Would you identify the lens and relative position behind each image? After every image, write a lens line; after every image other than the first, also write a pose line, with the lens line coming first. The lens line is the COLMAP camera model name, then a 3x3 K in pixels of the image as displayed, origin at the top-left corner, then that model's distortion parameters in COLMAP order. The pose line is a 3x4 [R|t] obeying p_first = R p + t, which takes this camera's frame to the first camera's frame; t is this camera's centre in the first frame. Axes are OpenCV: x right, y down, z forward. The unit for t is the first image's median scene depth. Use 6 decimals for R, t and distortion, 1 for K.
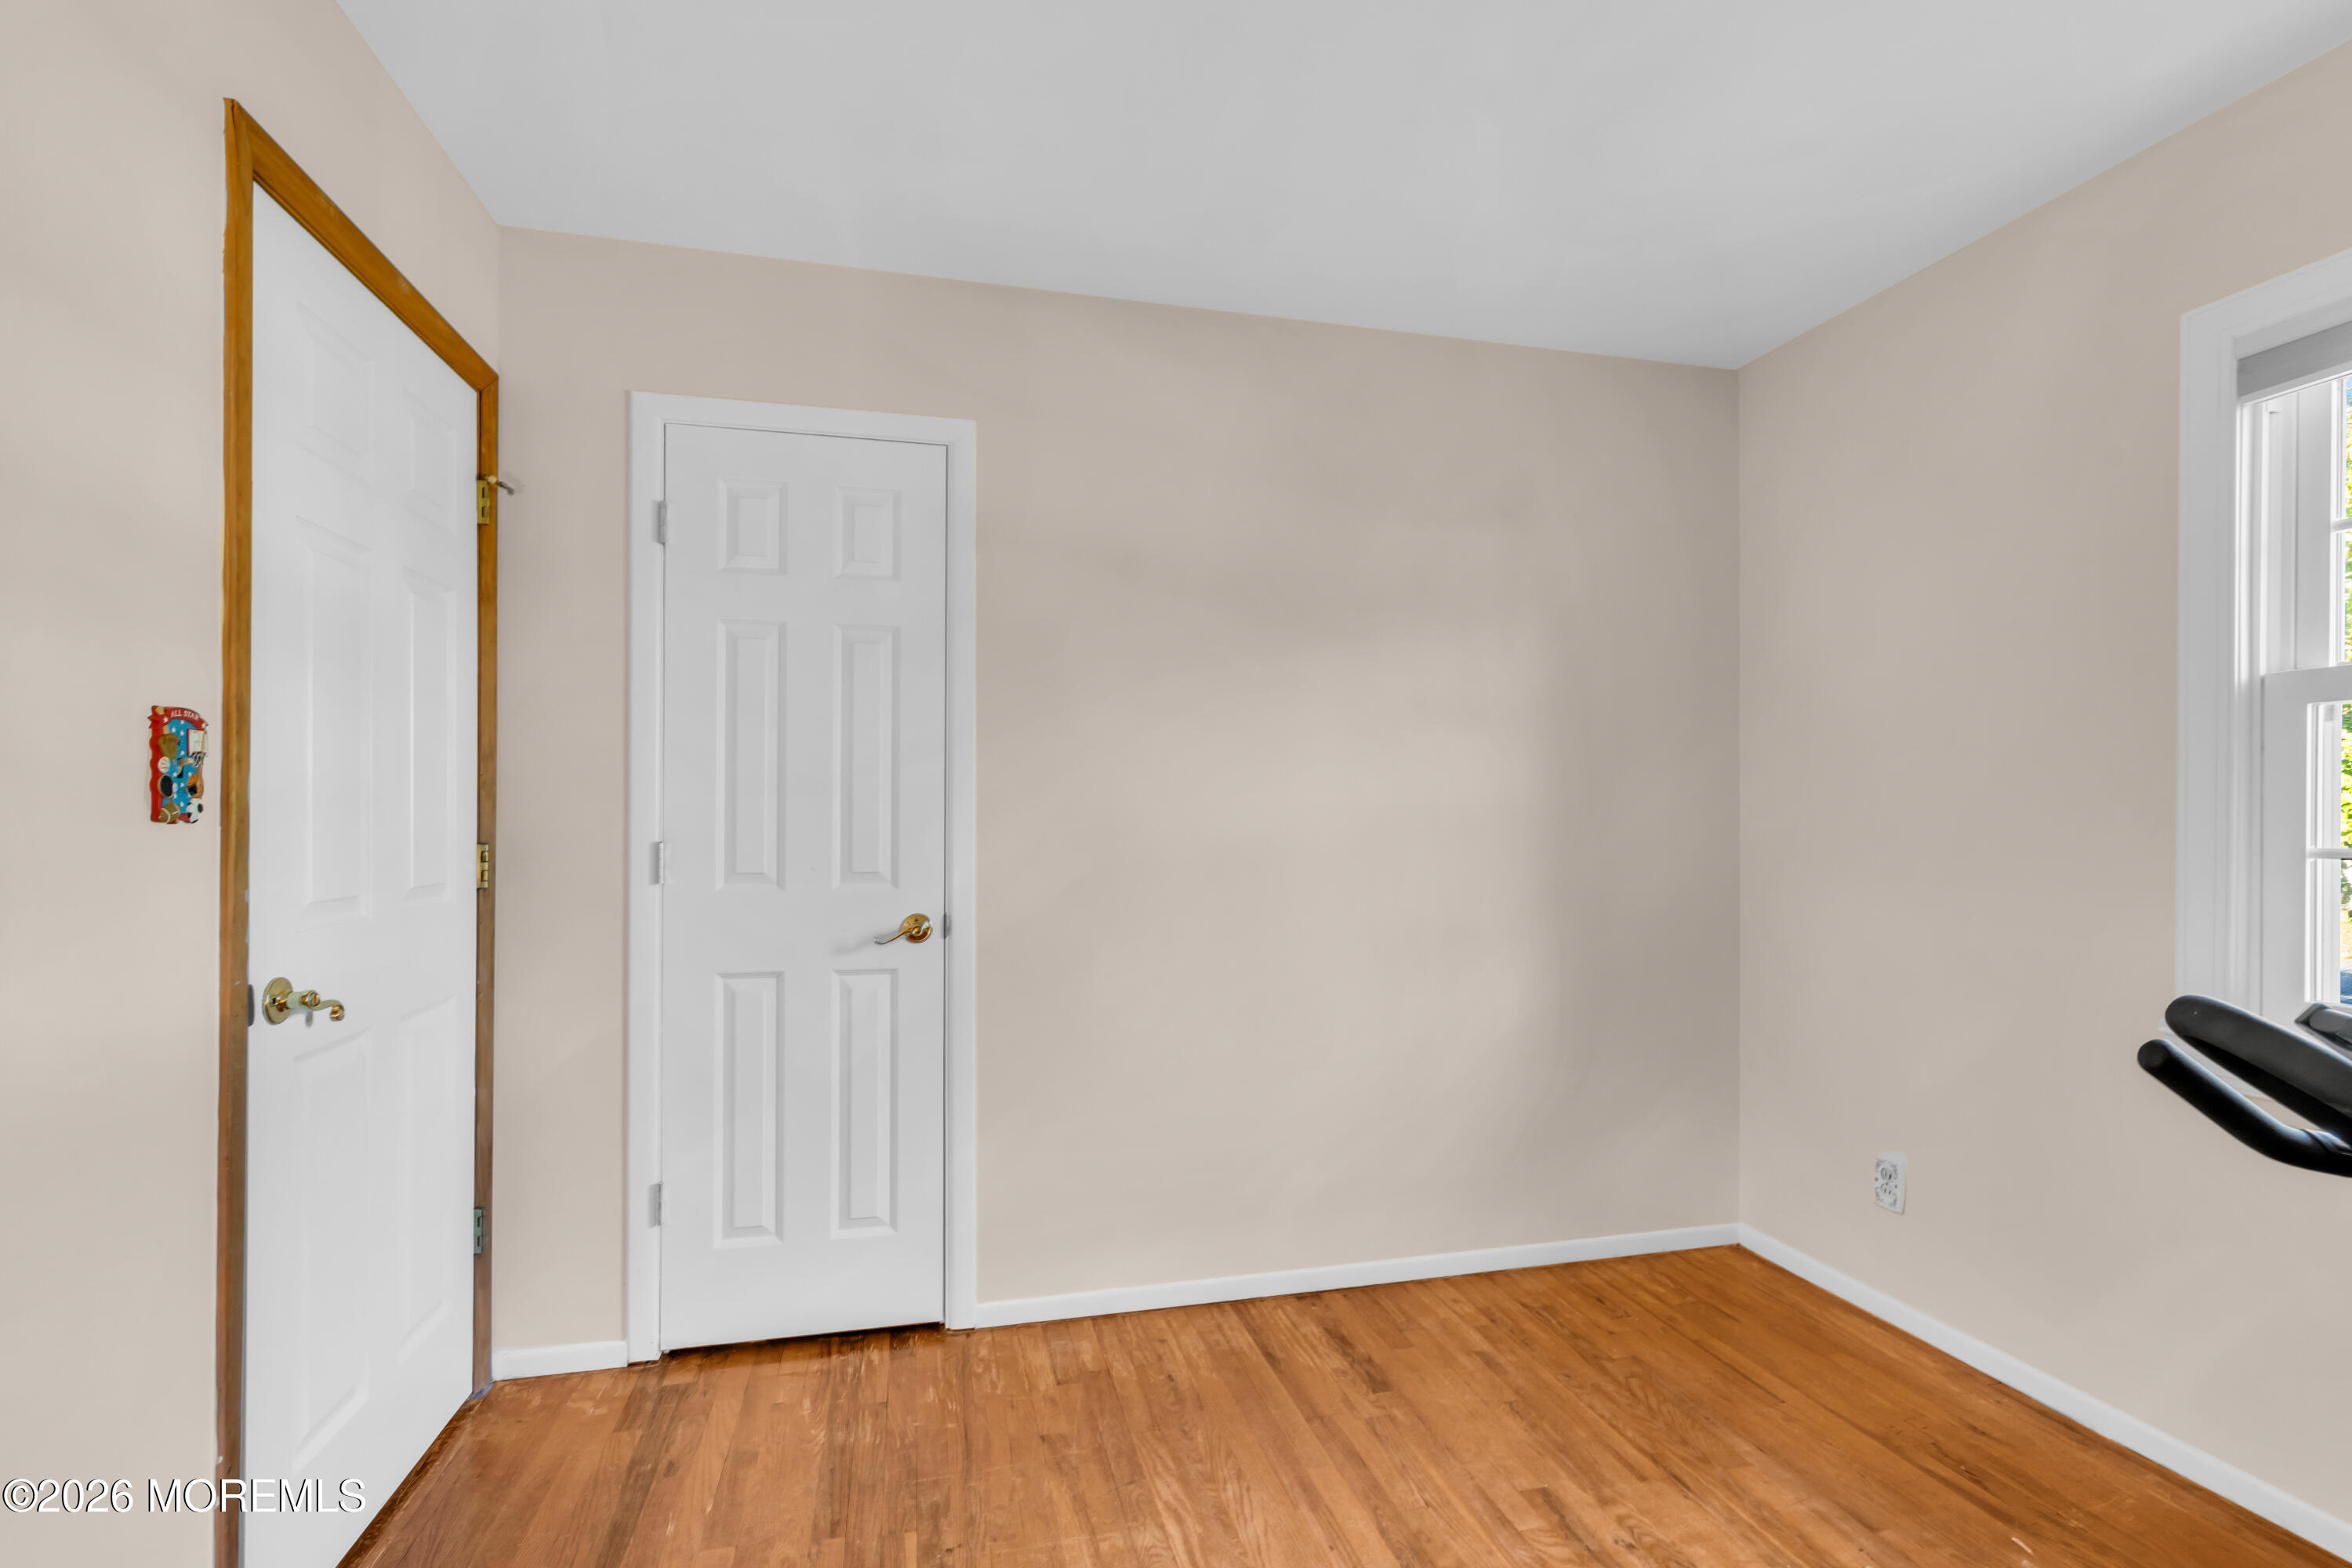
lens RADIAL K [[1069.9, 0, 1183.7], [0, 1069.9, 797.2], [0, 0, 1]] dist [-0.003416, -0.000214]
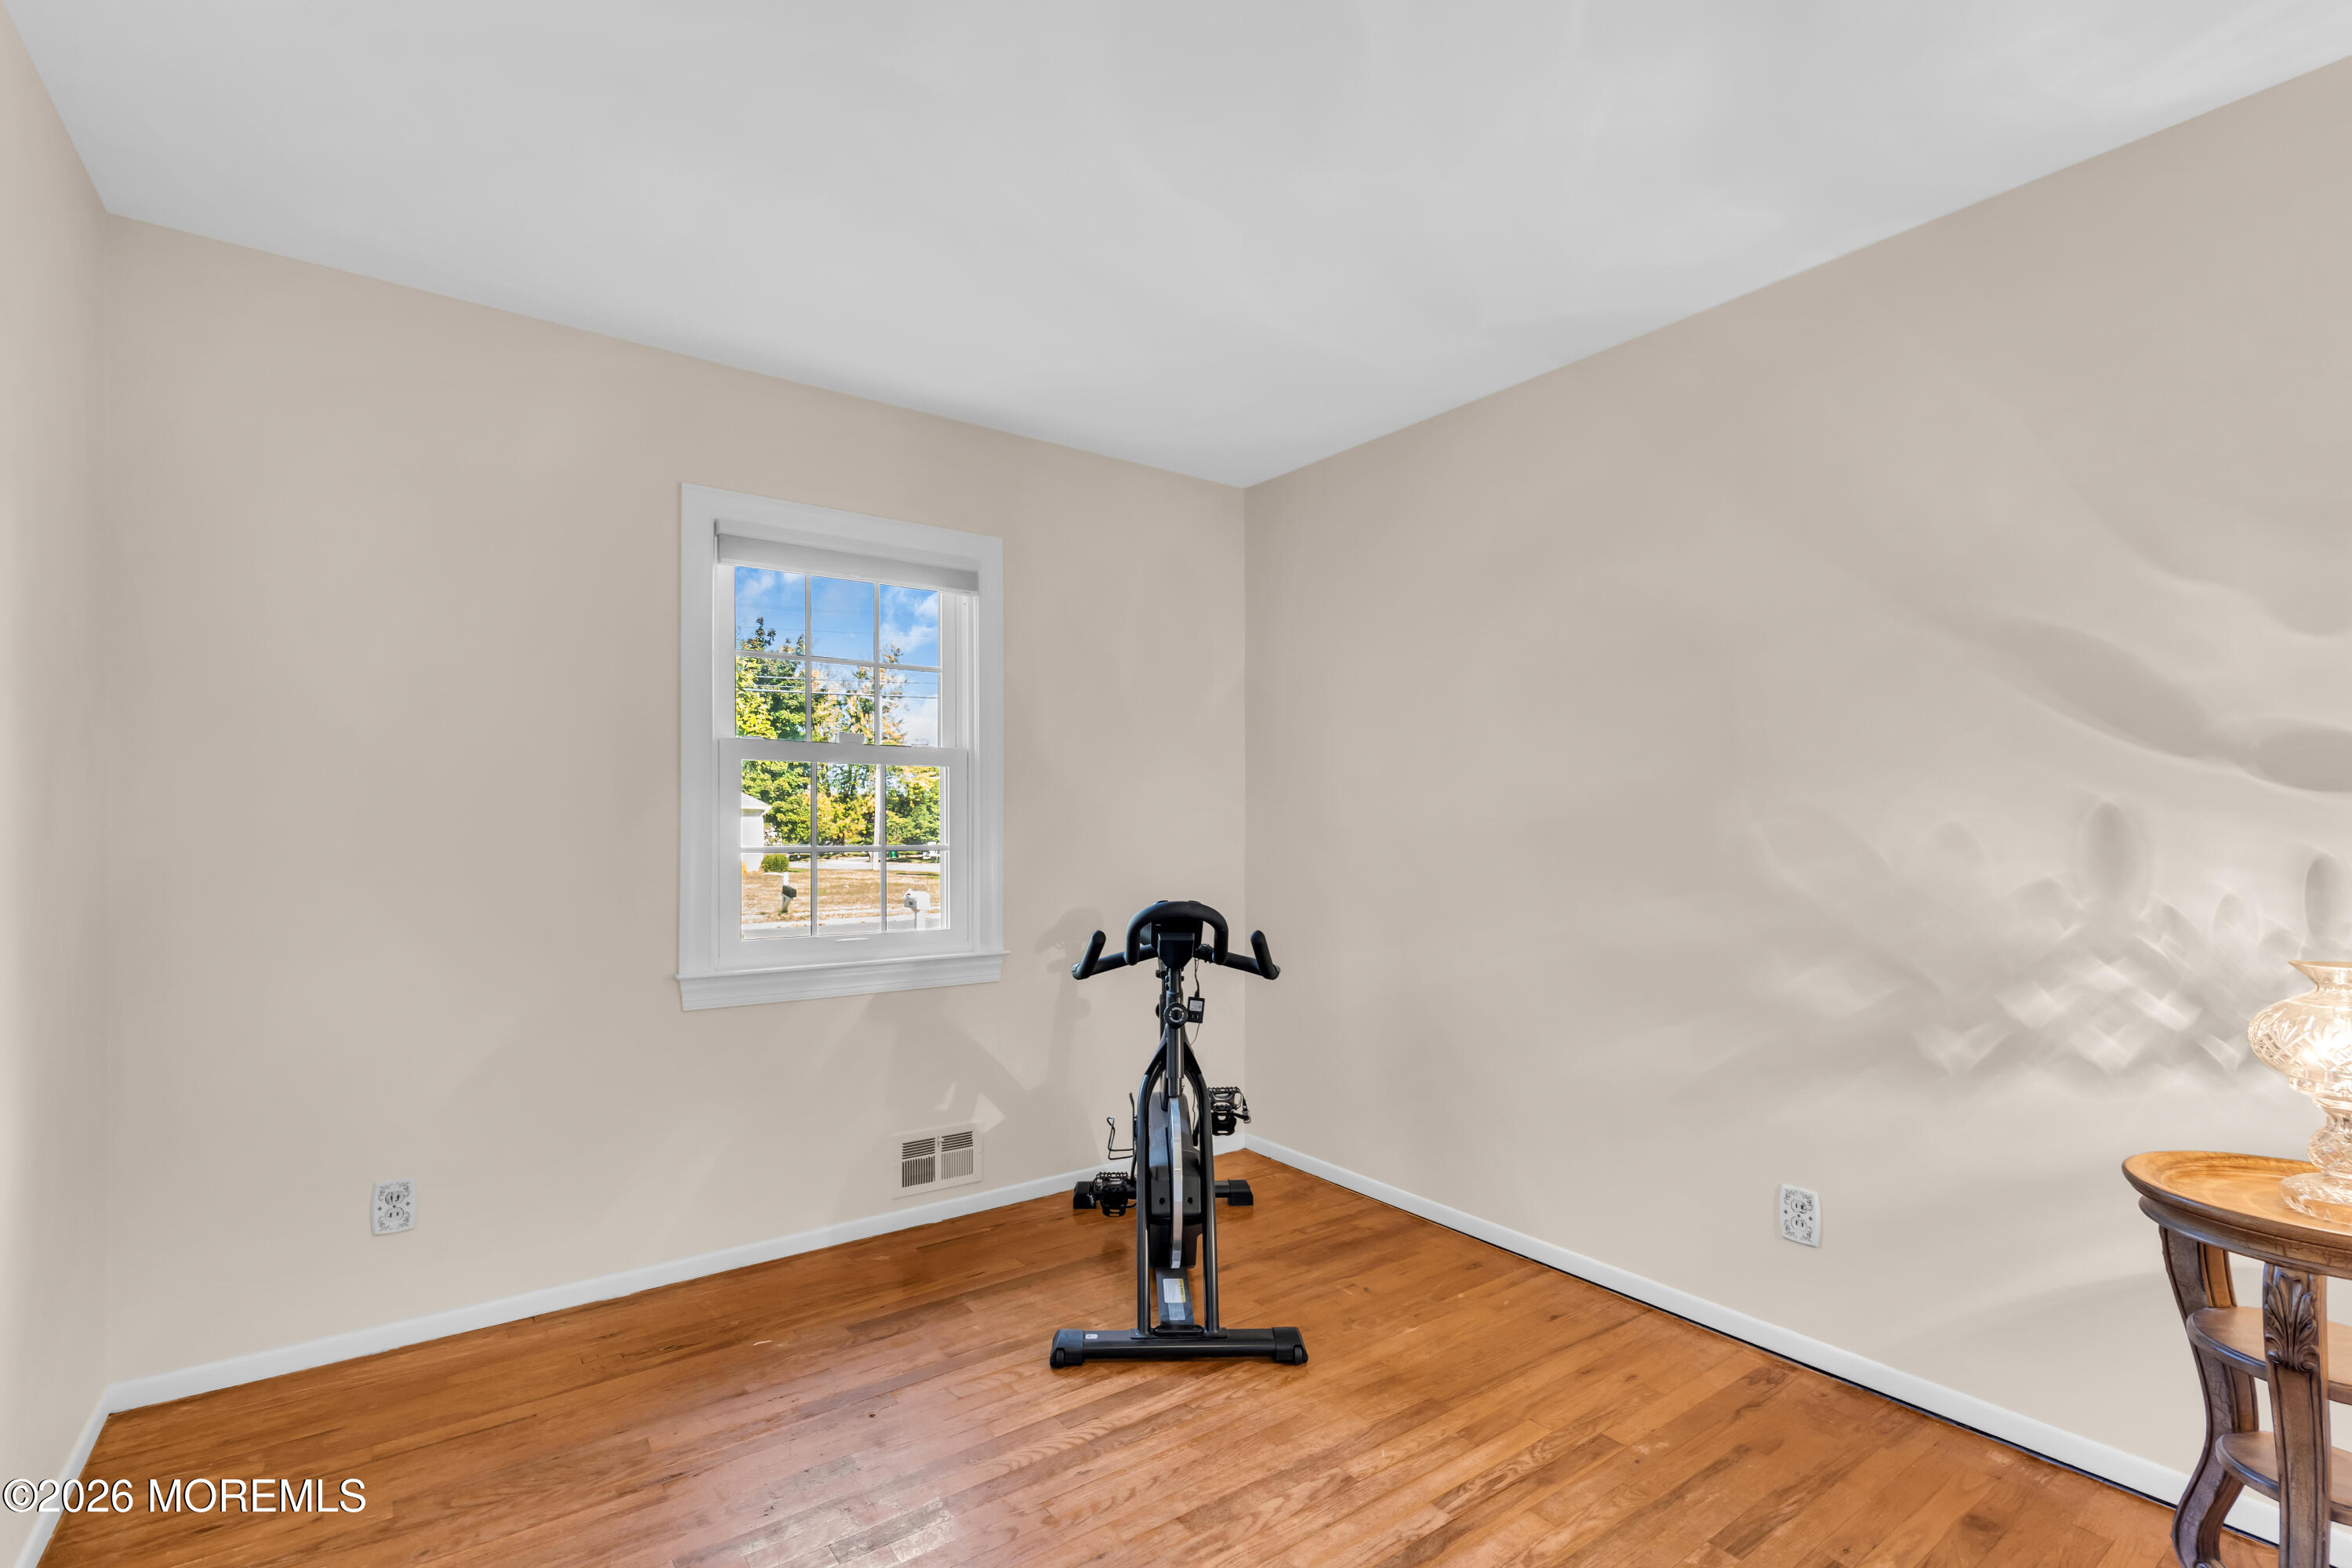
lens RADIAL K [[1069.9, 0, 1173.6], [0, 1069.9, 799.1], [0, 0, 1]] dist [-0.003416, -0.000214]
pose [[-0.360164, 0.004547, 0.932878, -0.588607], [-0.017252, 0.999785, -0.011533, -0.014591], [-0.932730, -0.020248, -0.360008, 0.797588]]
